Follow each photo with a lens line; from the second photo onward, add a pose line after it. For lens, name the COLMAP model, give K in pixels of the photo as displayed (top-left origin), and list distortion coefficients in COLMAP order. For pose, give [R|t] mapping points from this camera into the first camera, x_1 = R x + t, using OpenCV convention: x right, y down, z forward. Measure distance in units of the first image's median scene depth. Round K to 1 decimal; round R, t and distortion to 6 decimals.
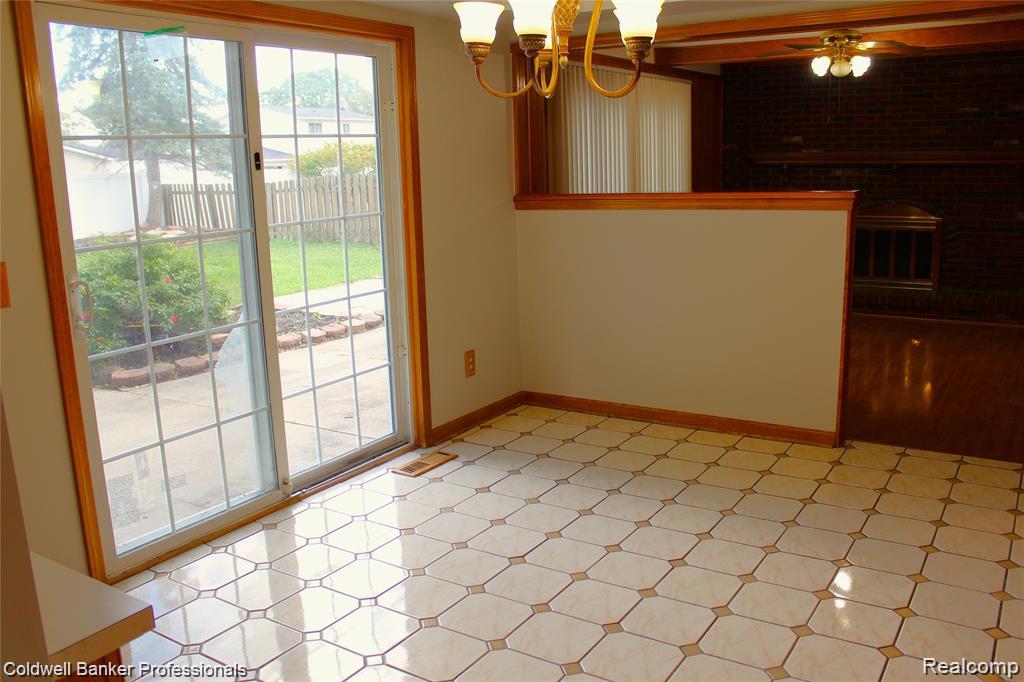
lens RADIAL K [[884.1, 0, 512.0], [0, 884.1, 341.0], [0, 0, 1]] dist [-0.172723, 0.161071]
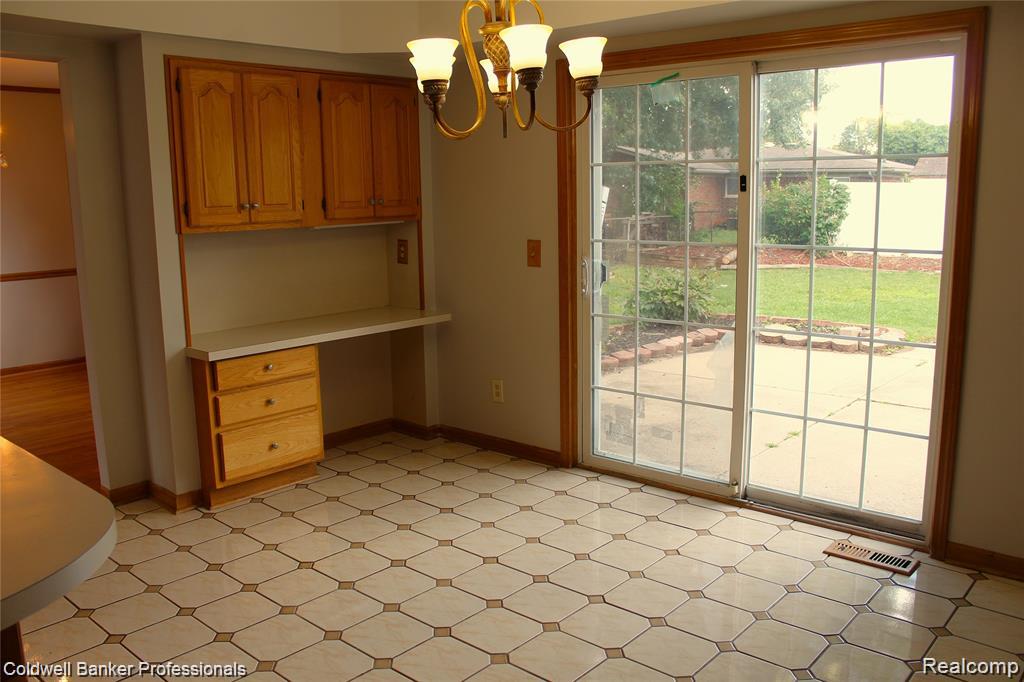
lens RADIAL K [[845.0, 0, 512.0], [0, 845.0, 341.0], [0, 0, 1]] dist [-0.165822, 0.139781]
pose [[-0.158025, 0.196308, -0.967725, 0.957359], [-0.183897, 0.957042, 0.224170, -0.238811], [0.970160, 0.213386, -0.115136, 1.061294]]
